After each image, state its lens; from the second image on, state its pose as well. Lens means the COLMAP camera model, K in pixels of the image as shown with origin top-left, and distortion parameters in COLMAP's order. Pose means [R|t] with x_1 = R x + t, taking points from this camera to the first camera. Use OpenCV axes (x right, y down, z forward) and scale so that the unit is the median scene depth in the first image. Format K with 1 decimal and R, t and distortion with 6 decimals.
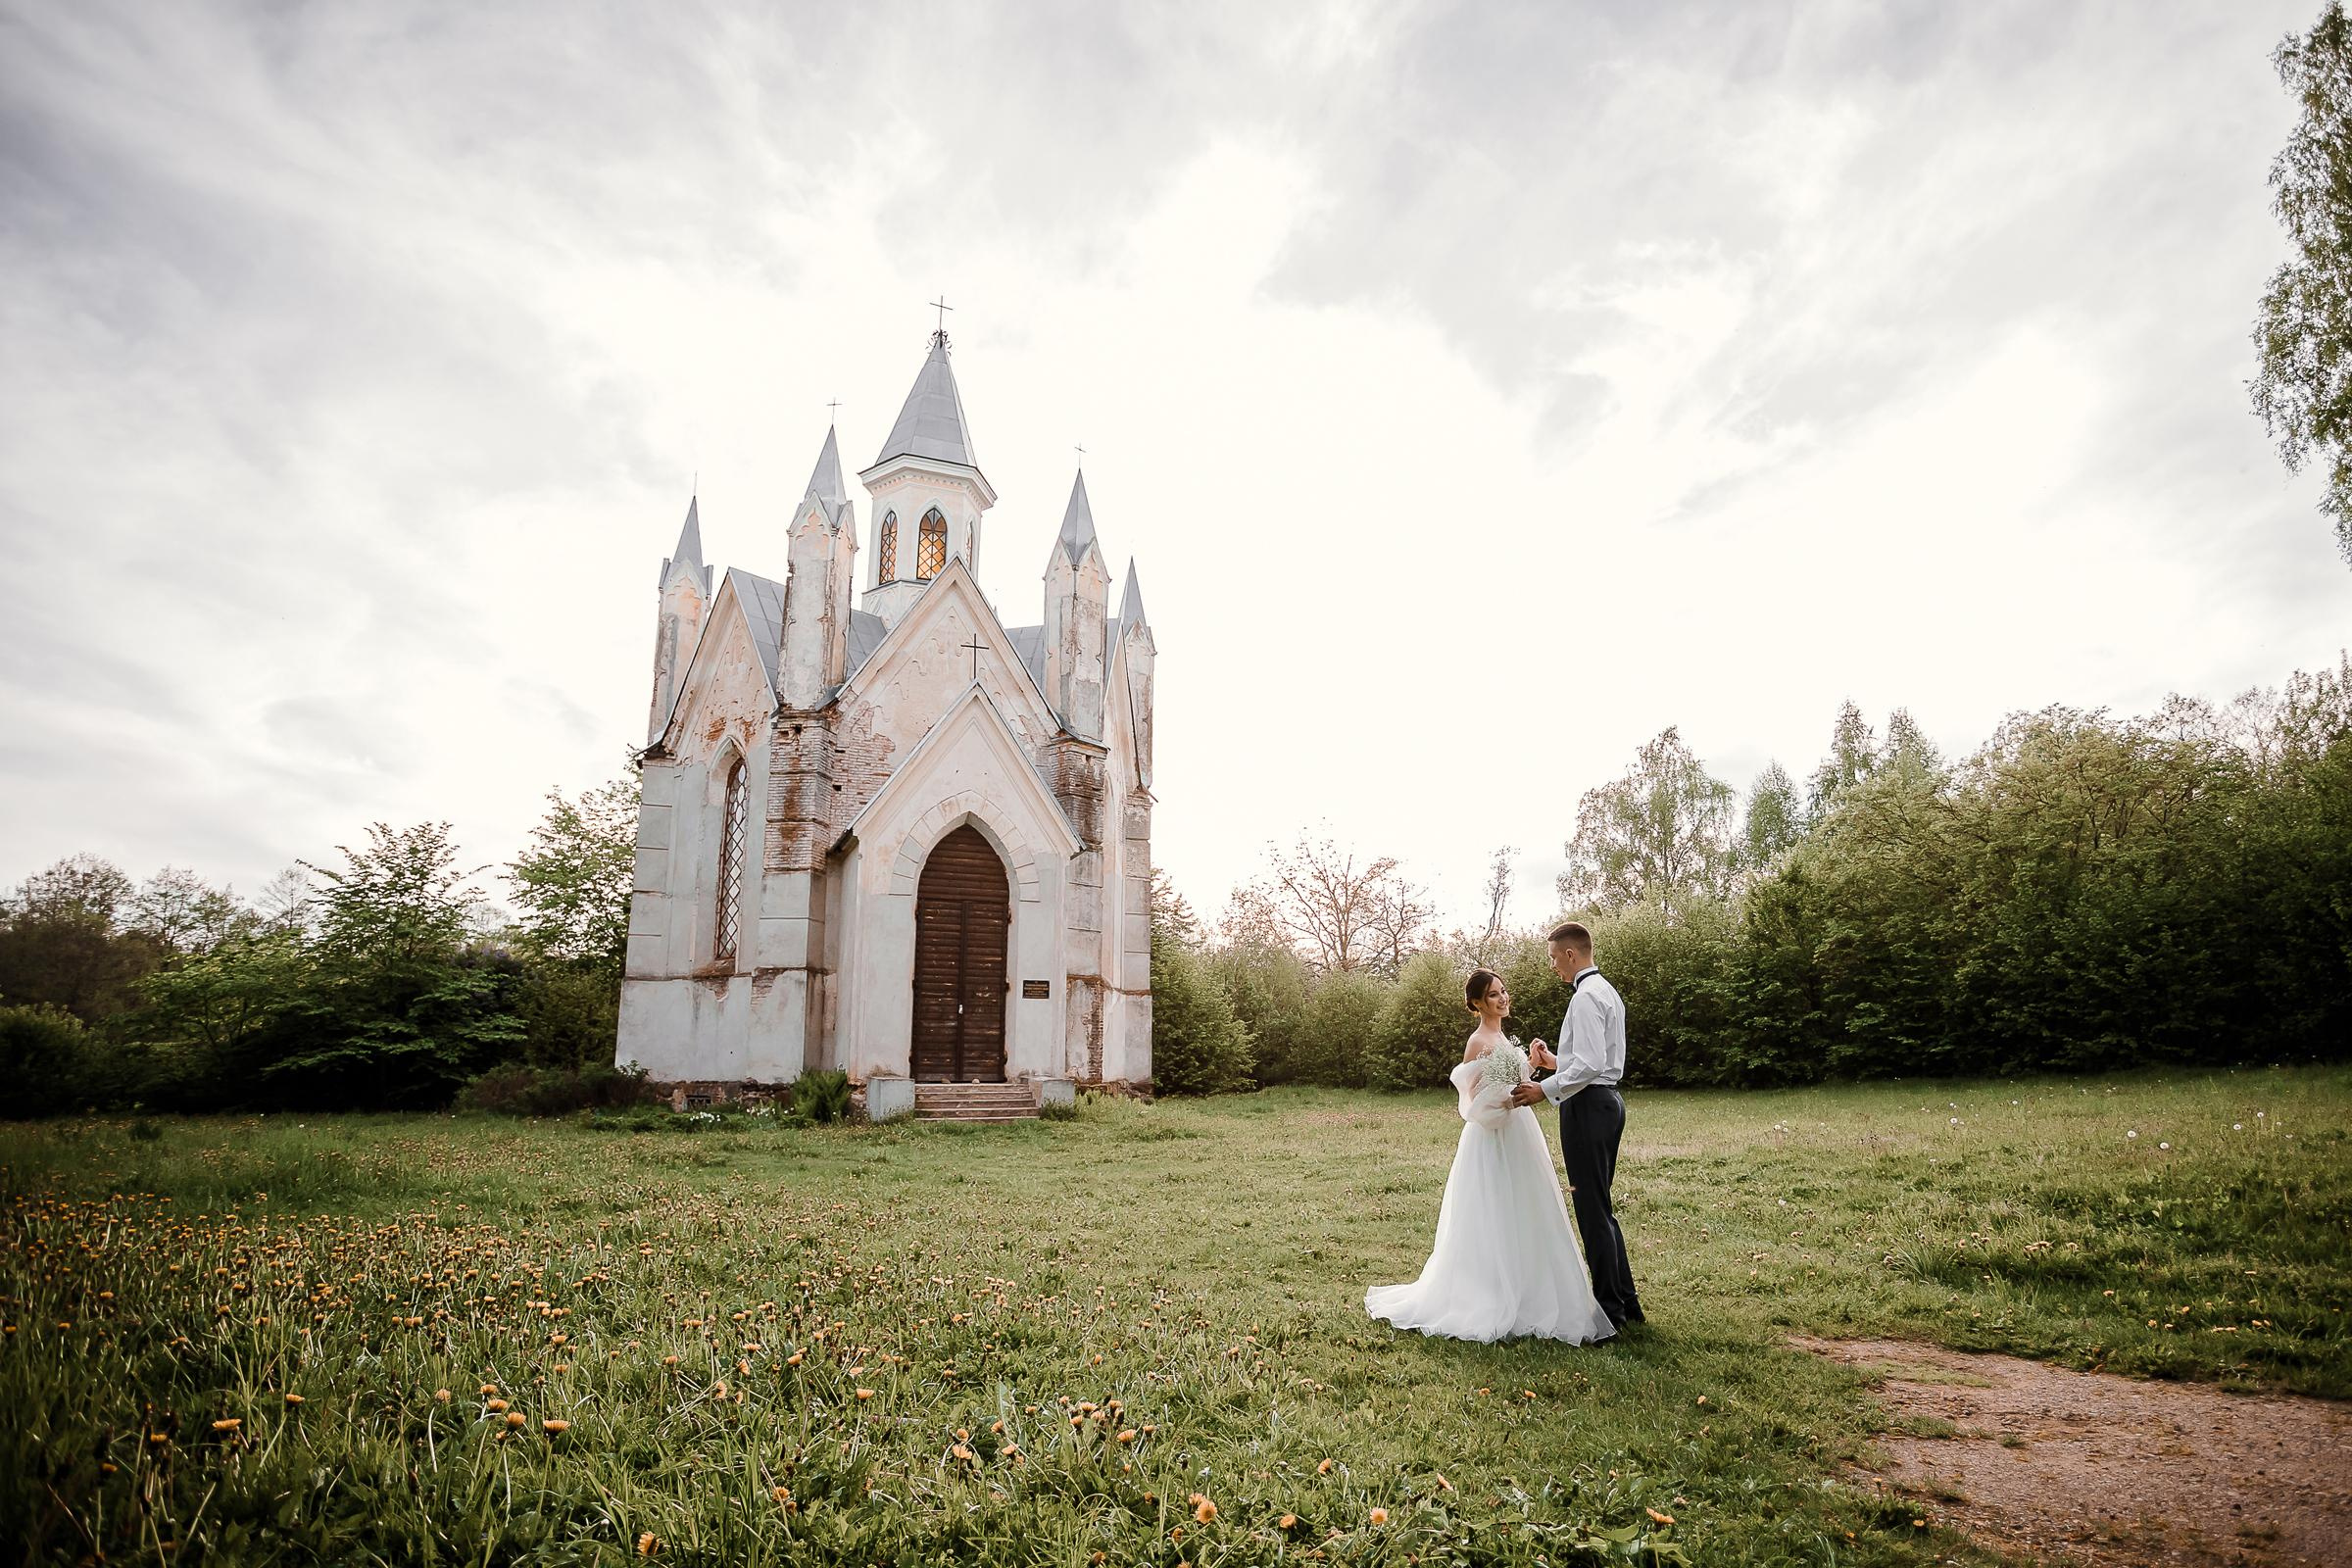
lens RADIAL K [[1286.6, 0, 1287.2], [0, 1286.6, 843.5], [0, 0, 1]] dist [-0.084510, 0.042237]
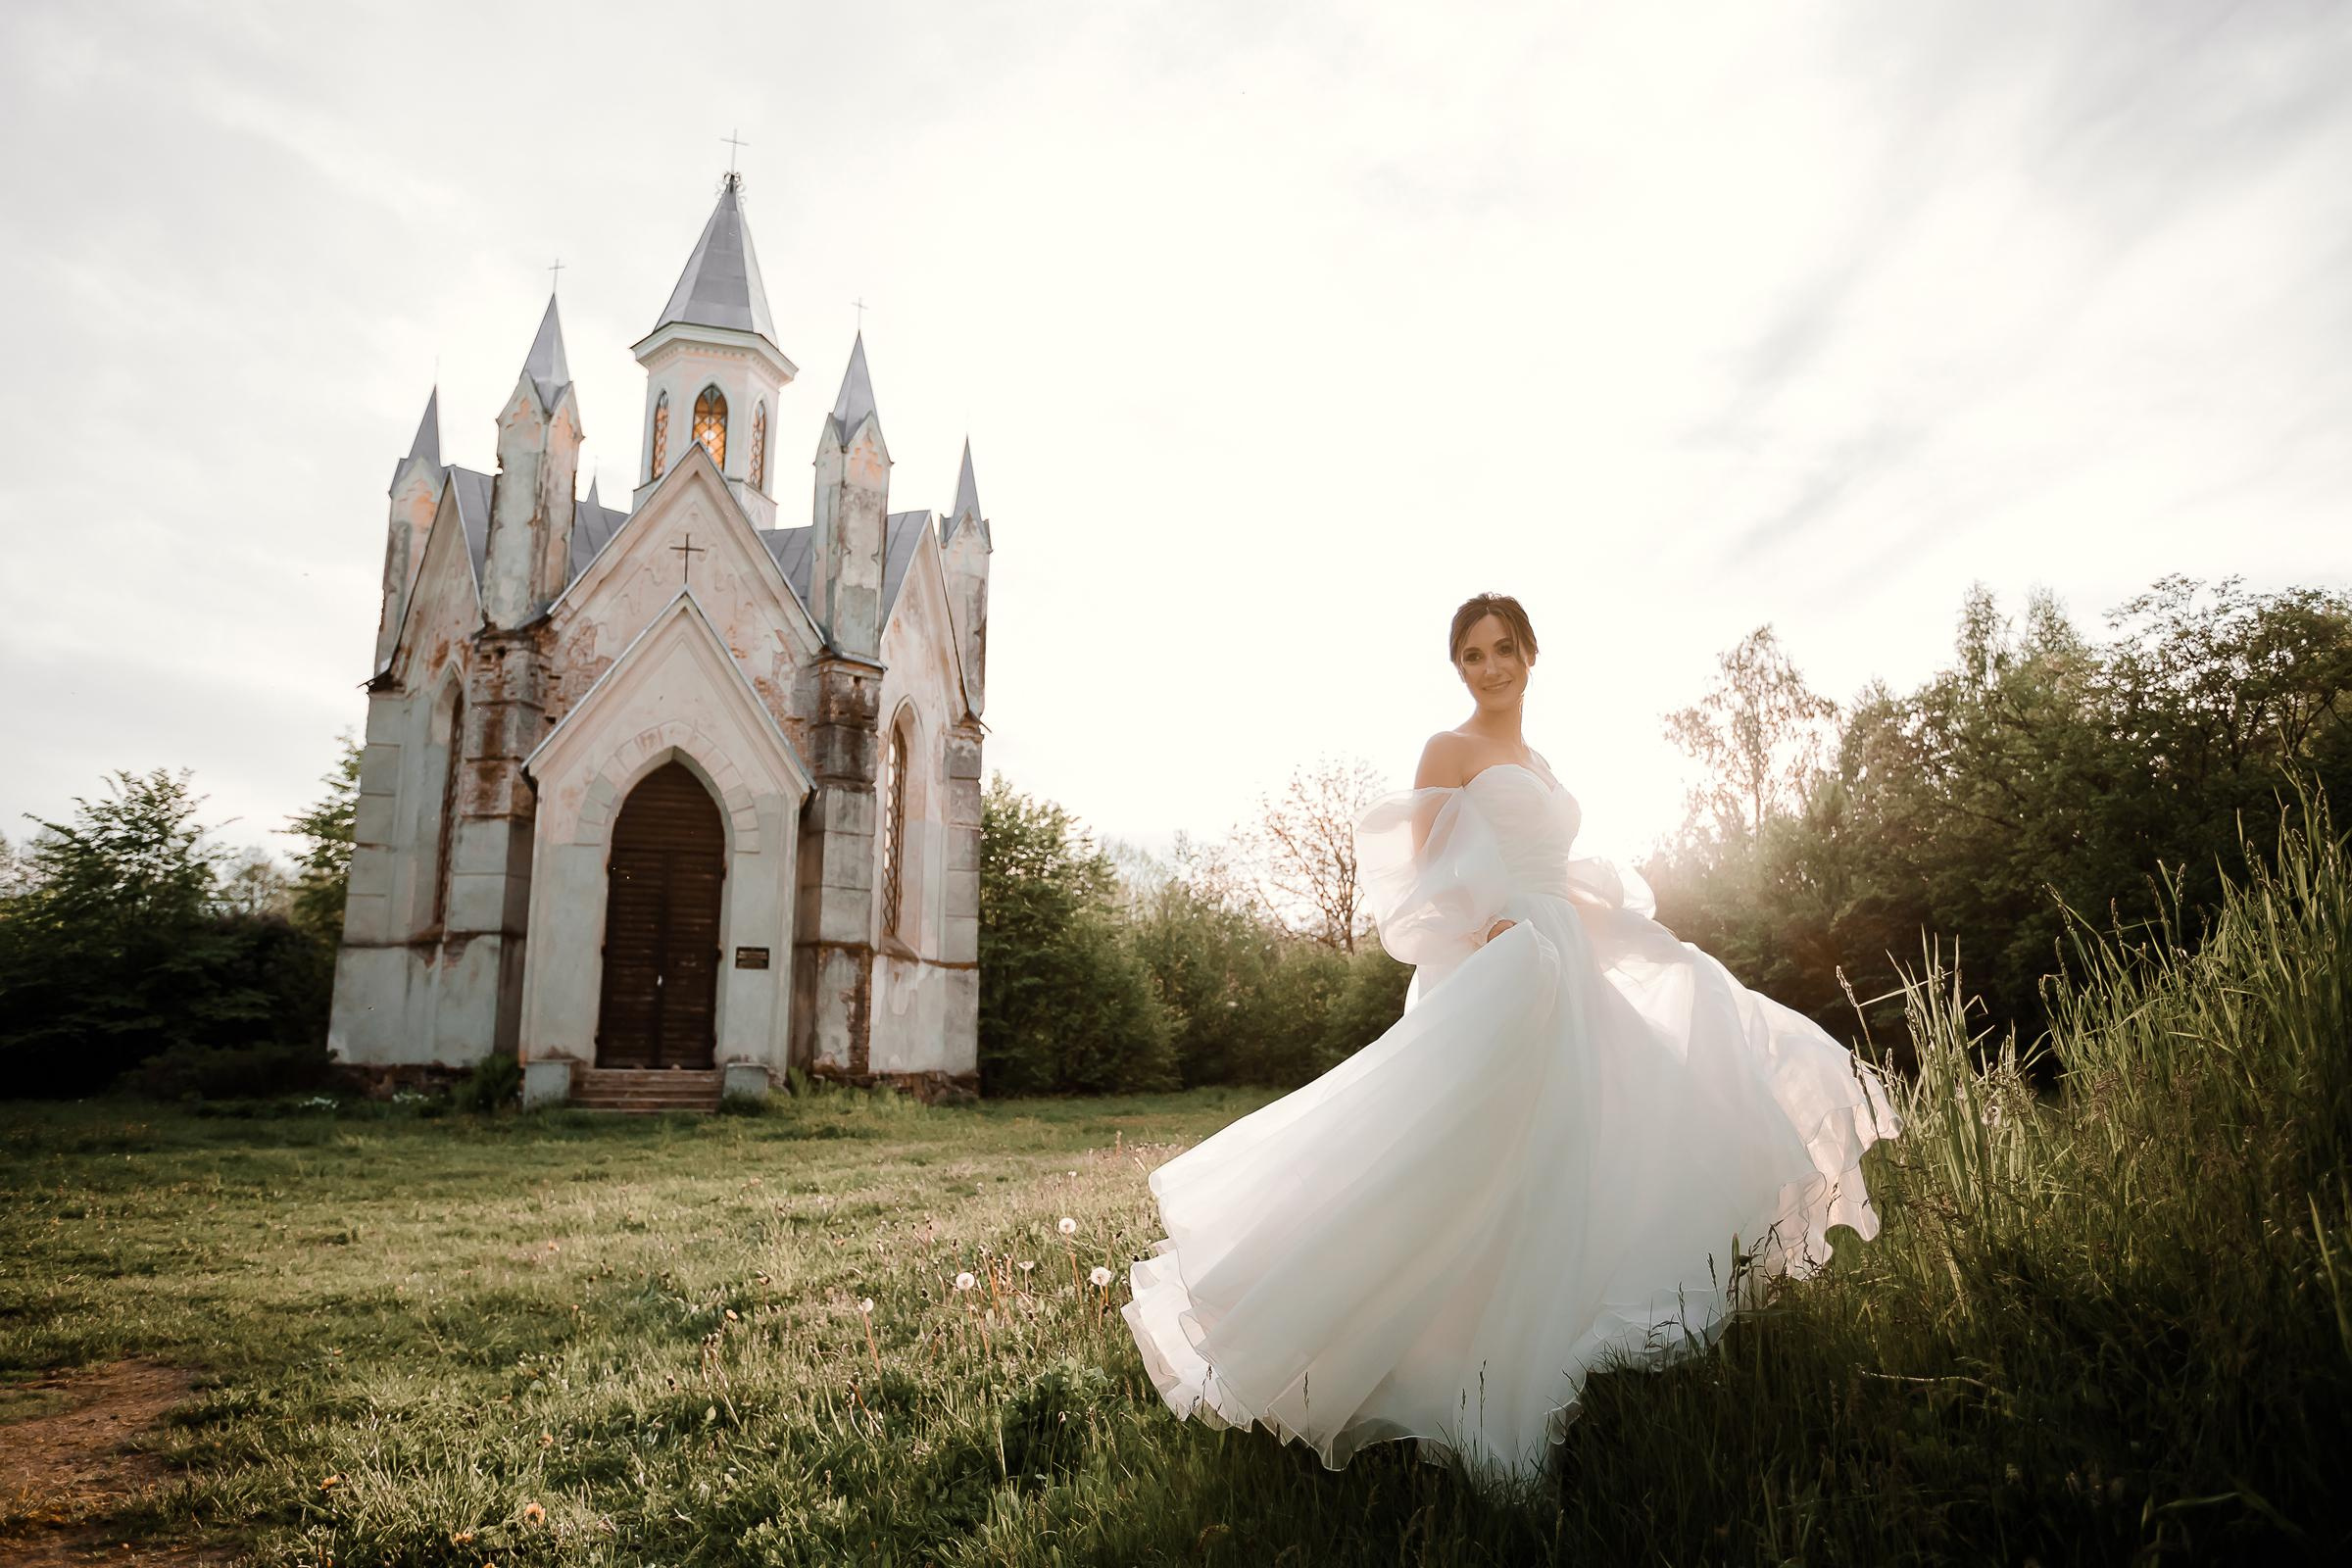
lens RADIAL K [[1595.5, 0, 1176.0], [0, 1595.5, 784.0], [0, 0, 1]] dist [-0.052107, 0.054744]
pose [[0.987435, -0.011331, -0.157620, 0.207715], [0.010722, 0.999931, -0.004715, 0.007593], [0.157663, 0.002965, 0.987489, 0.021165]]
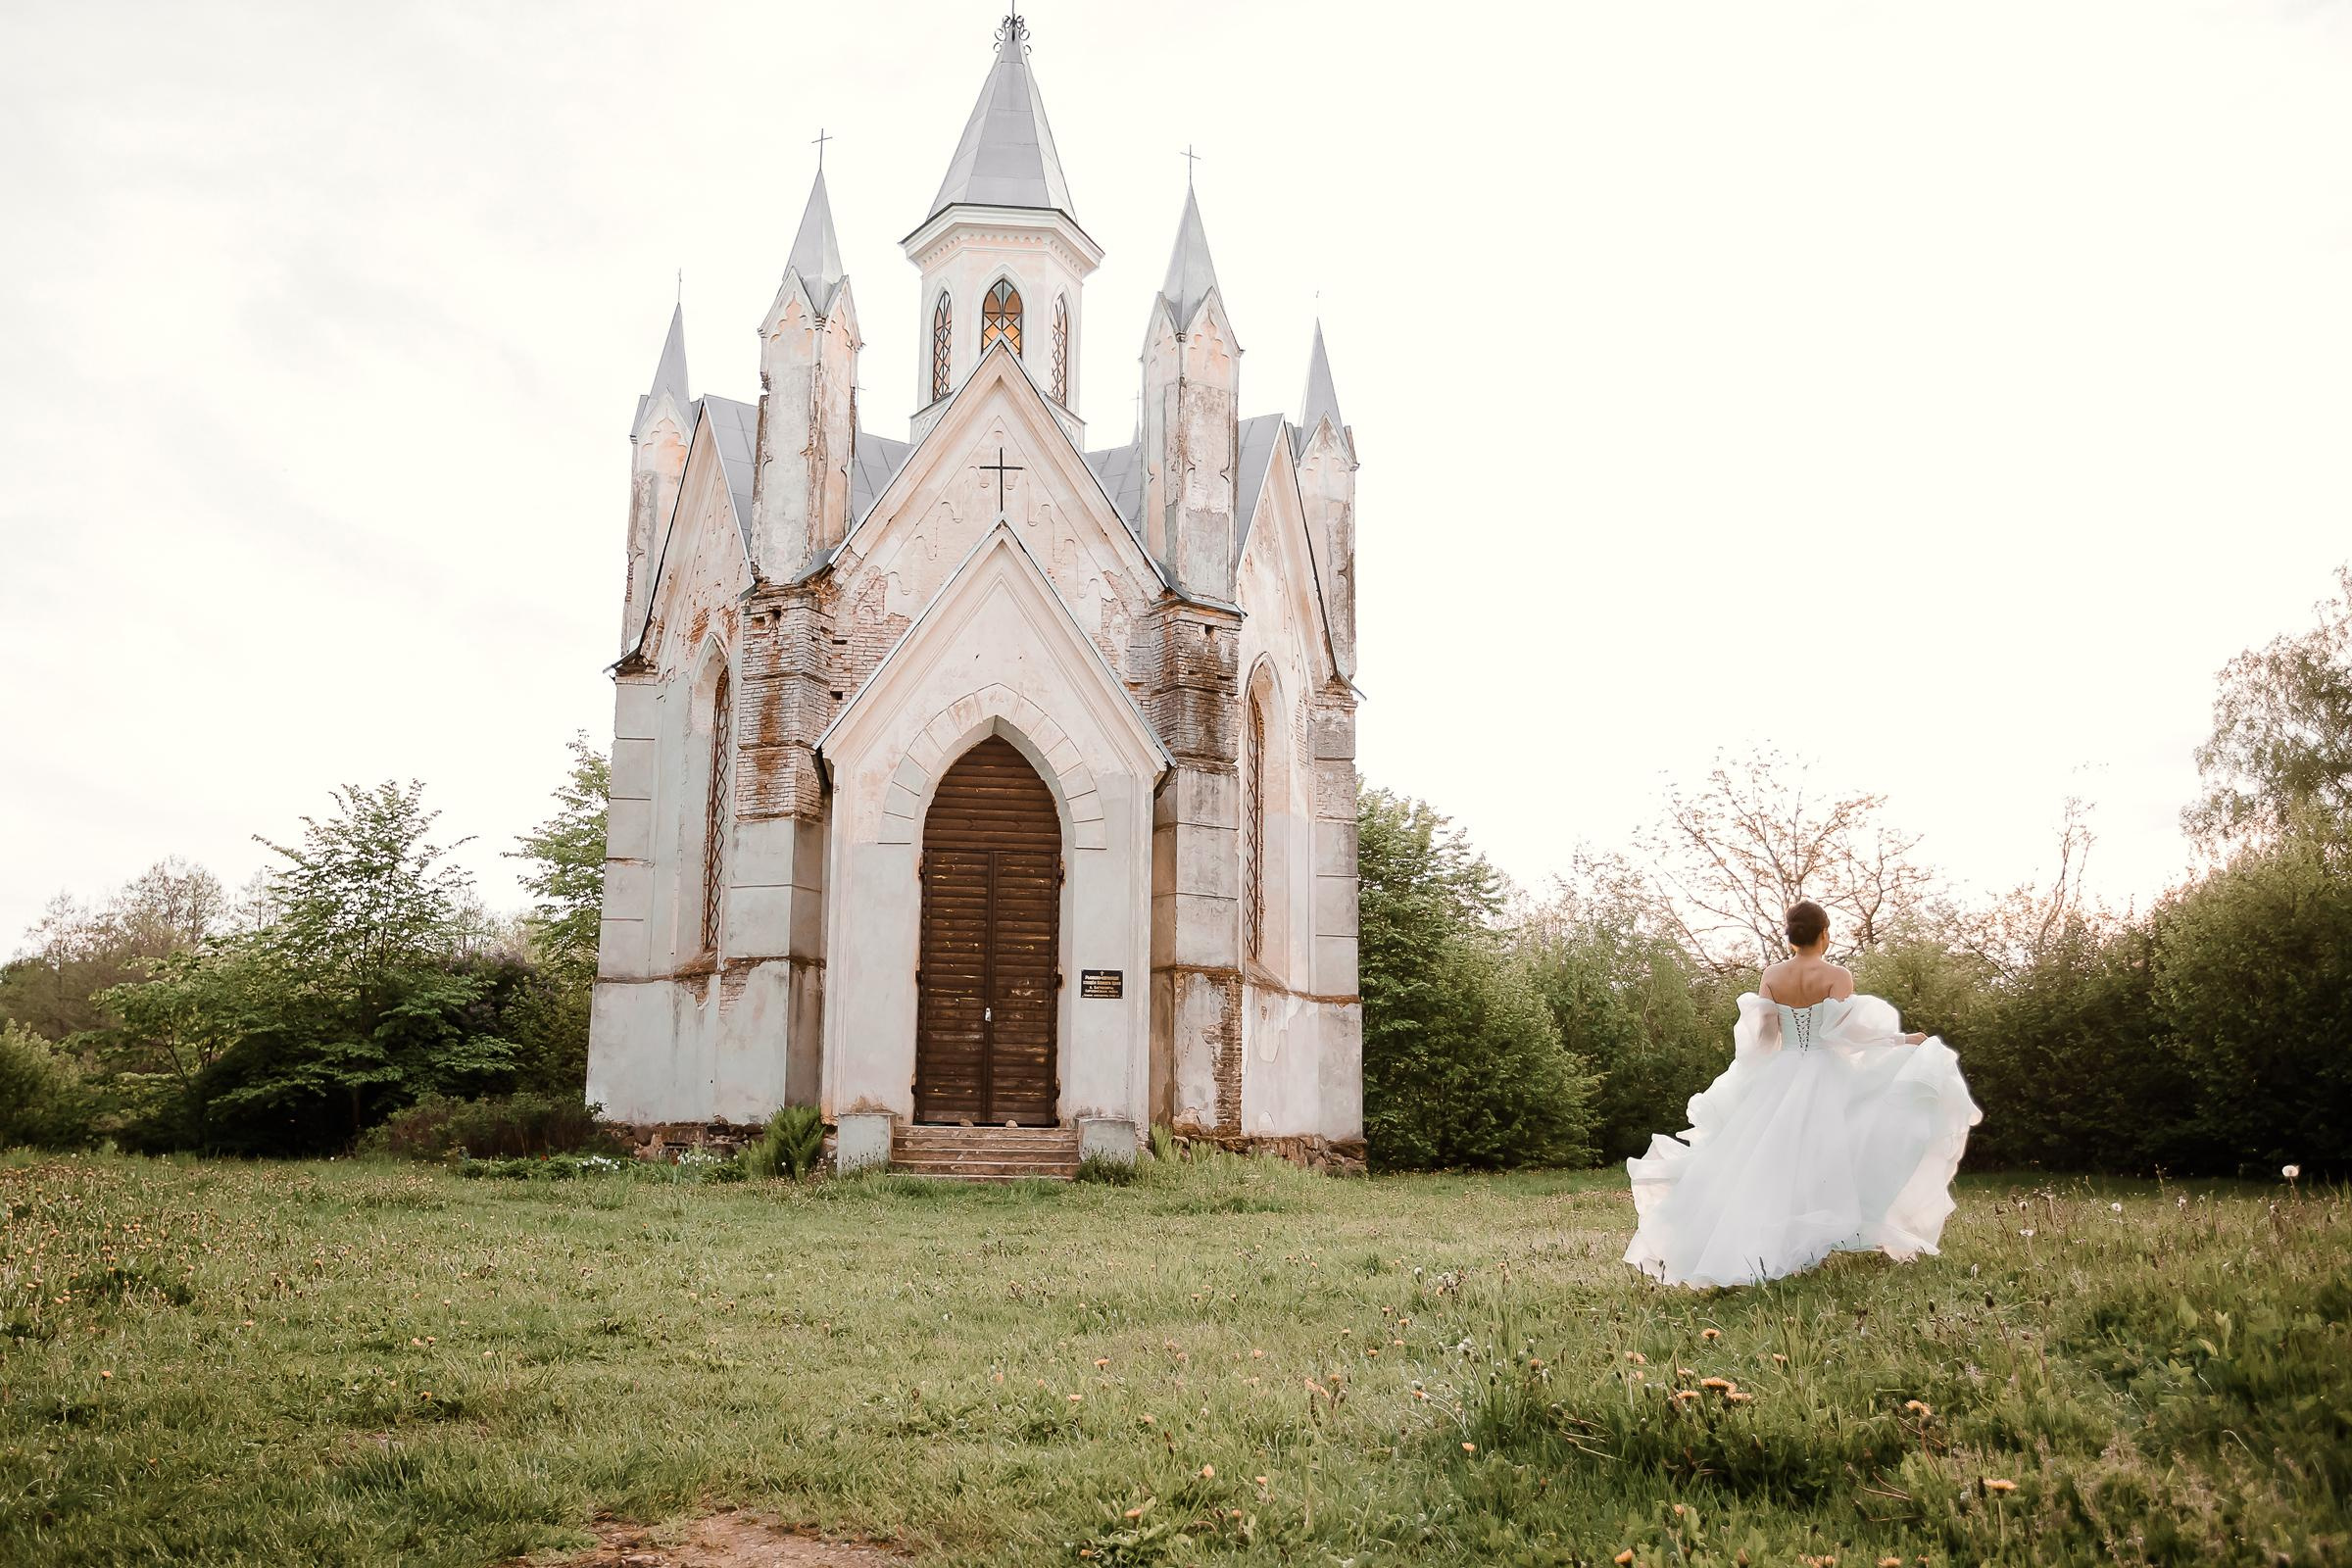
lens RADIAL K [[1926.8, 0, 1078.6], [0, 1926.8, 811.0], [0, 0, 1]] dist [-0.056592, 0.081463]
pose [[0.931376, -0.038381, -0.362030, 0.129377], [0.038384, 0.999237, -0.007187, 0.028588], [0.362030, -0.007202, 0.932139, 0.076782]]
